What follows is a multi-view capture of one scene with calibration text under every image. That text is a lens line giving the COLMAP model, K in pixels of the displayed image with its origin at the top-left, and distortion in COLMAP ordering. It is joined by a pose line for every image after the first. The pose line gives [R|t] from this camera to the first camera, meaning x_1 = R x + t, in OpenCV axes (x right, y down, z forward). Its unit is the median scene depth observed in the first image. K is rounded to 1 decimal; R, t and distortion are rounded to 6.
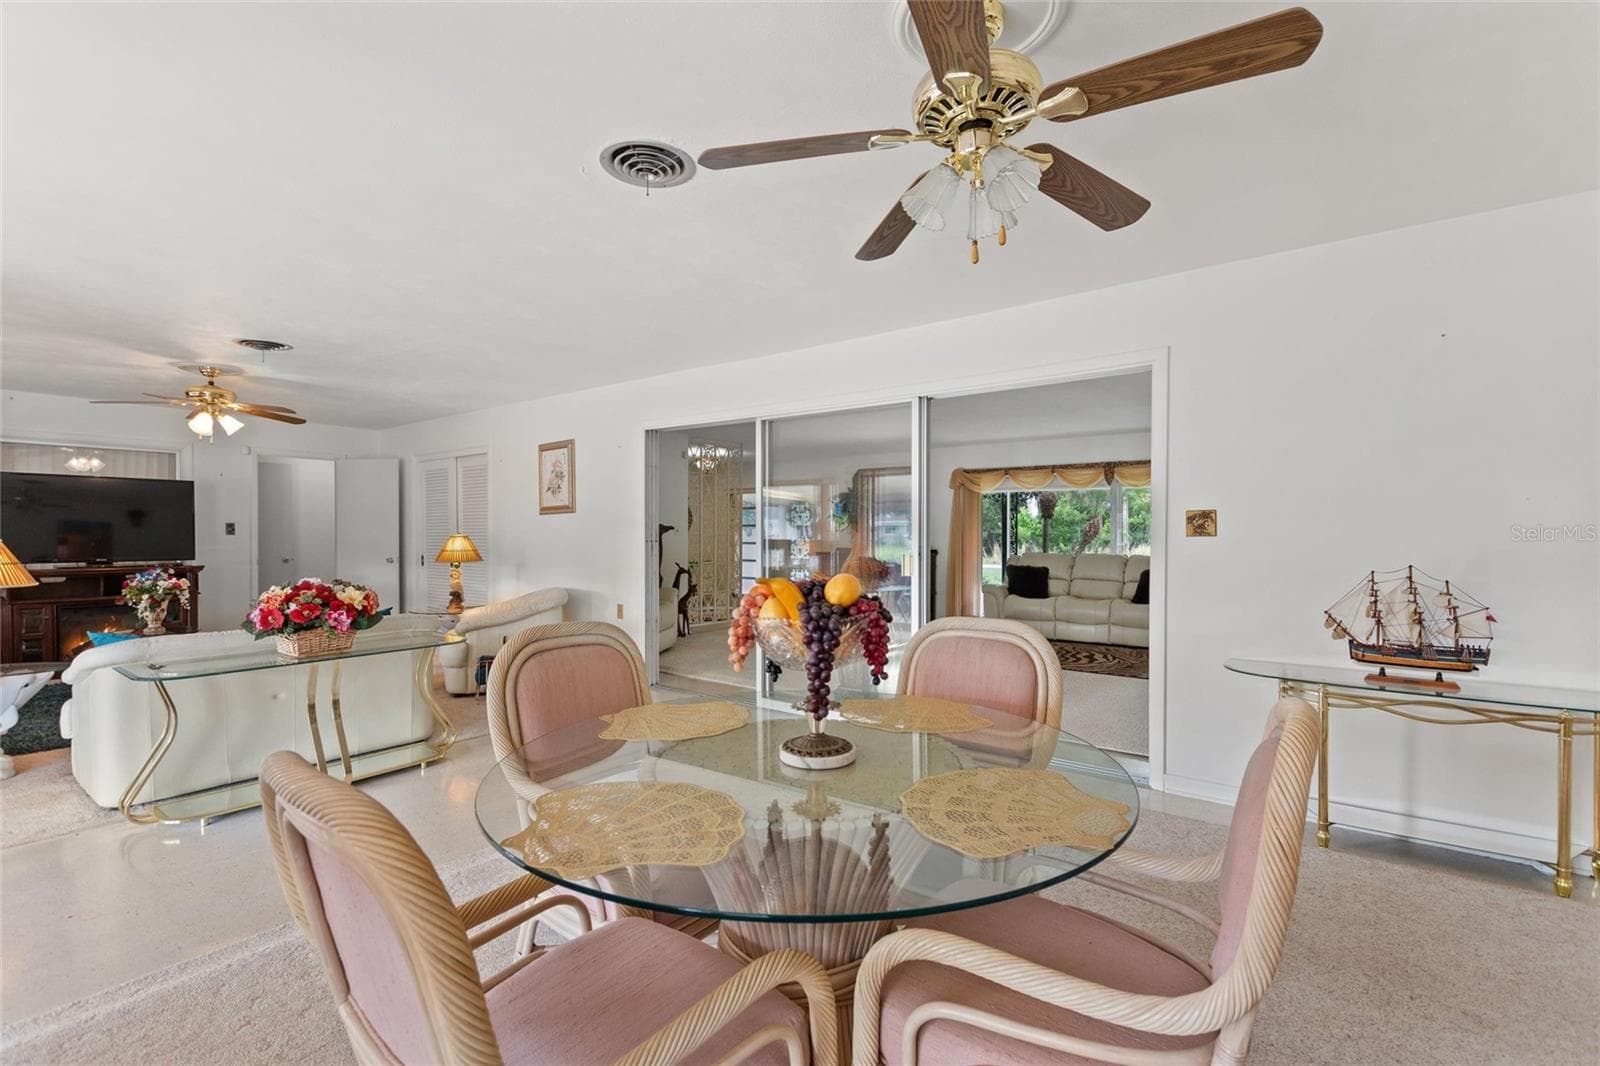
lens RADIAL K [[700.9, 0, 800.0], [0, 700.9, 533.0], [0, 0, 1]] dist [0.003640, 0.000167]
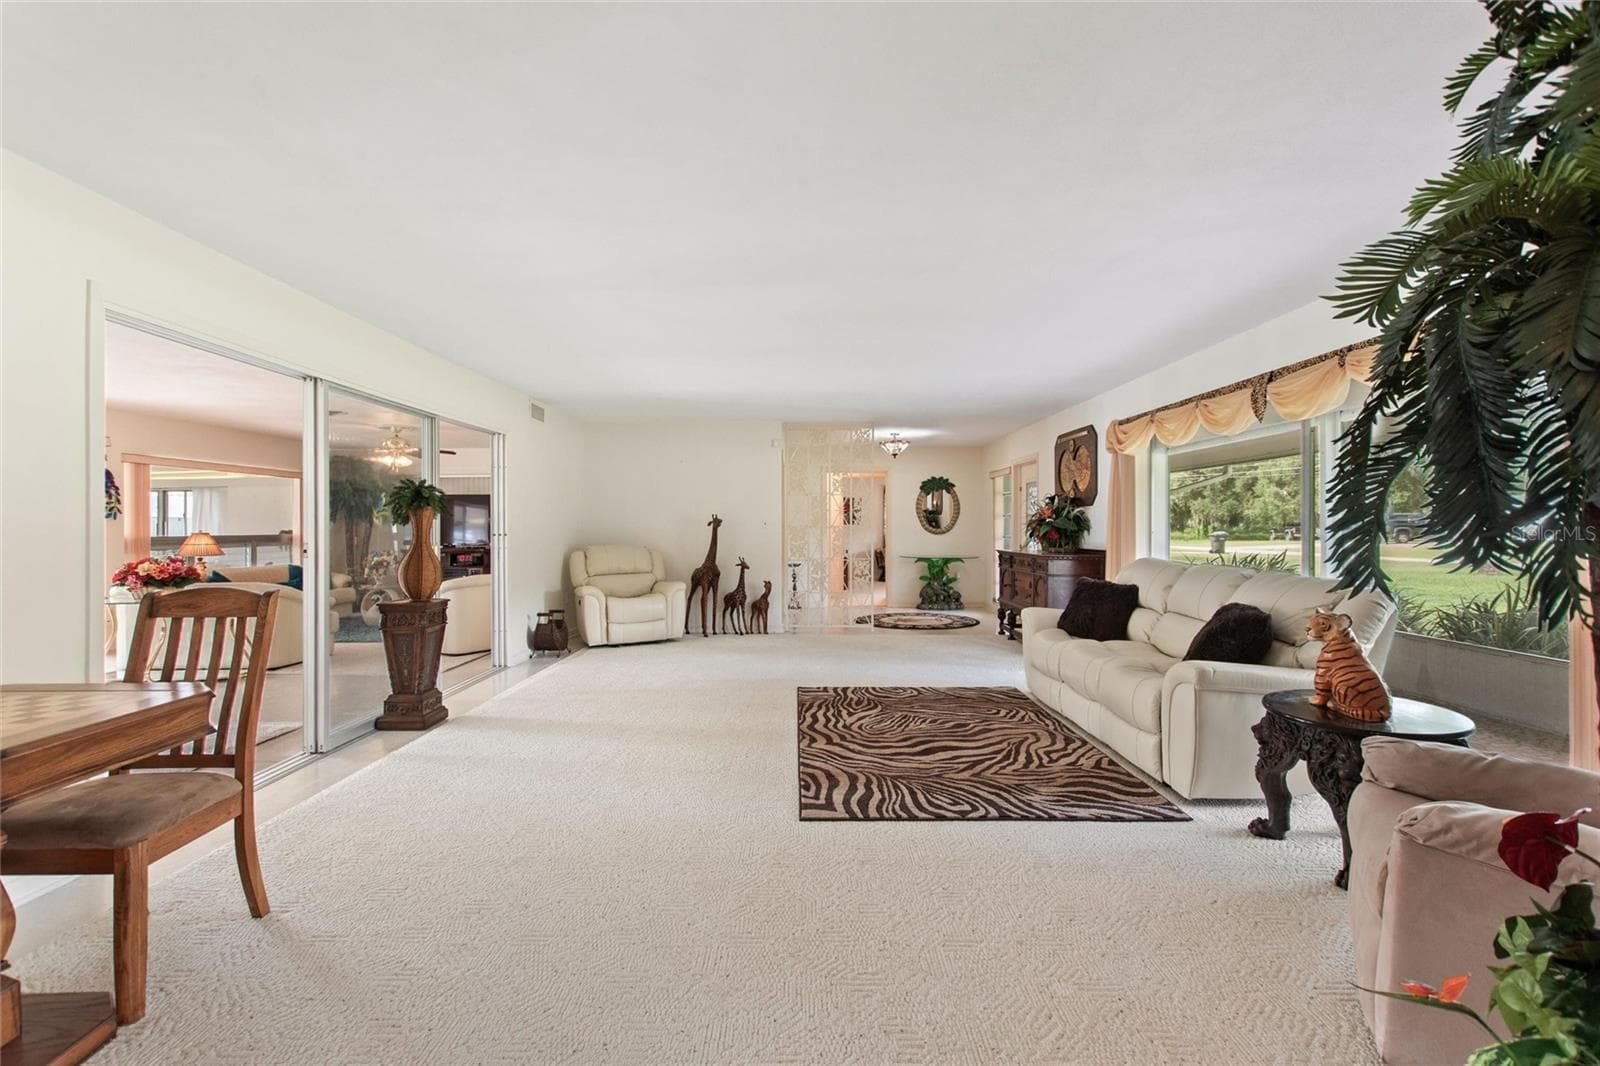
lens RADIAL K [[718.7, 0, 800.6], [0, 718.7, 528.7], [0, 0, 1]] dist [0.004149, 0.000314]
pose [[0.591143, -0.000834, -0.806567, 0.899170], [0.005273, 0.999982, 0.002831, 0.001327], [0.806550, -0.005926, 0.591136, 0.643507]]
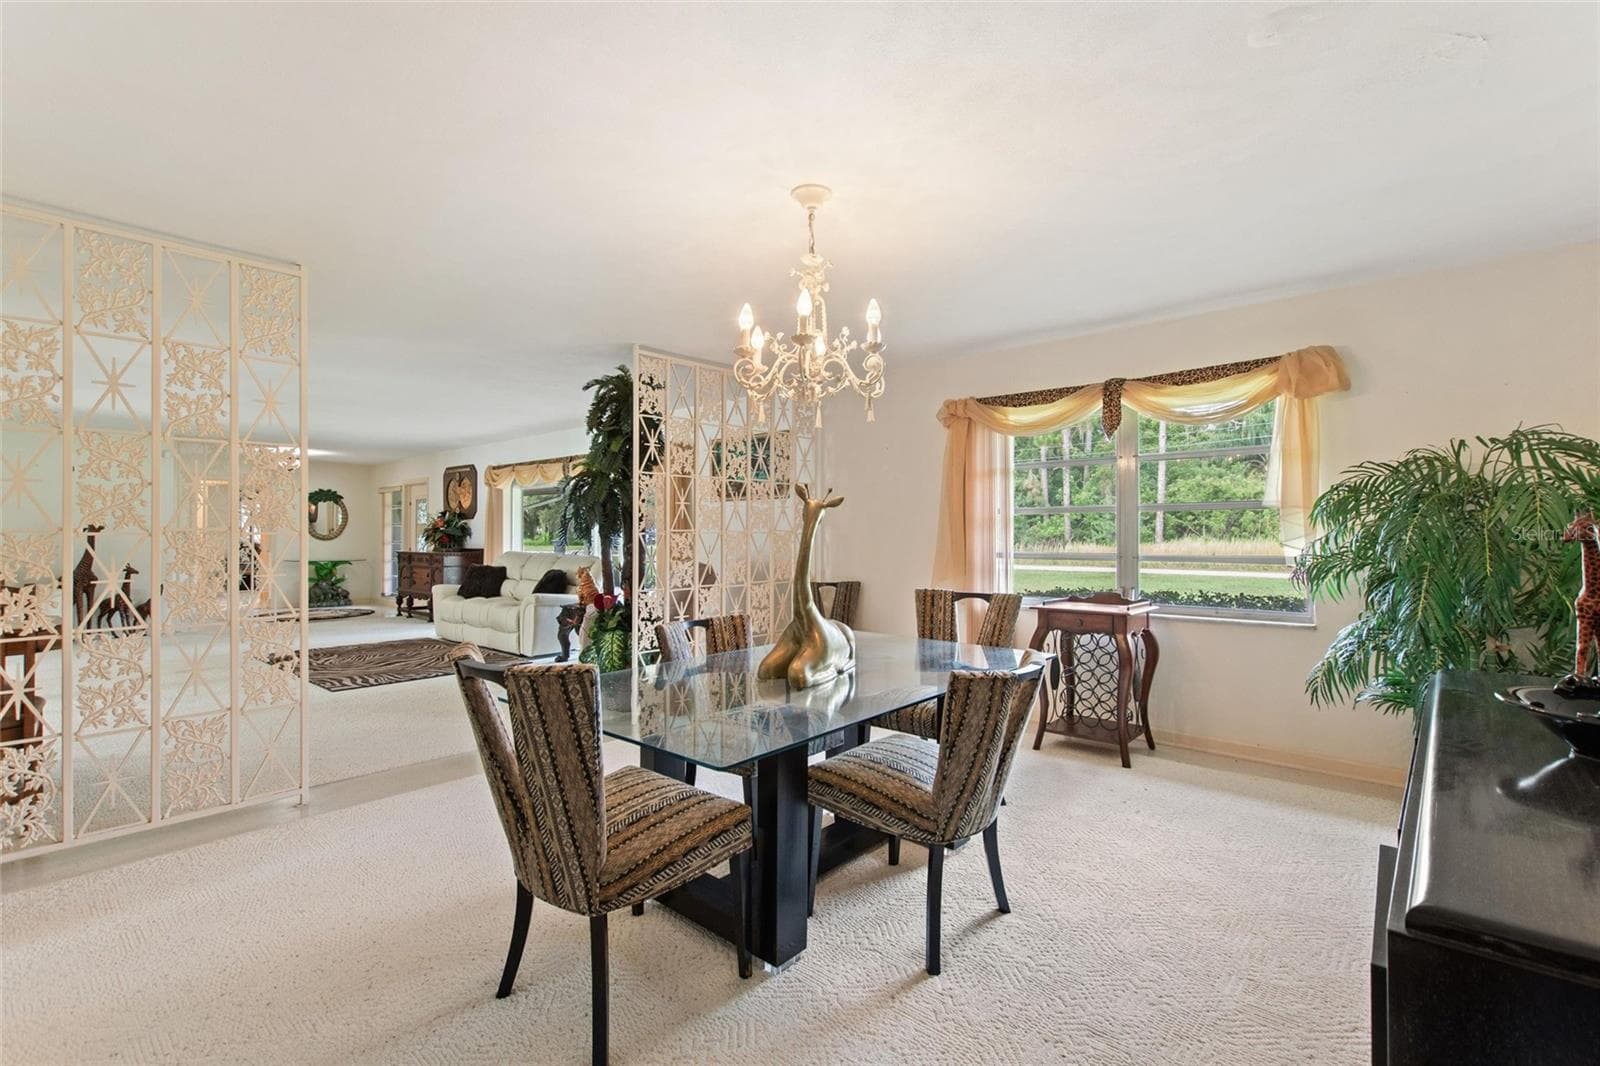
lens RADIAL K [[718.7, 0, 800.6], [0, 718.7, 528.7], [0, 0, 1]] dist [0.004149, 0.000314]
pose [[0.995546, -0.004270, -0.094184, 1.171843], [0.003946, 0.999986, -0.003619, 0.002264], [0.094198, 0.003232, 0.995548, 0.092827]]
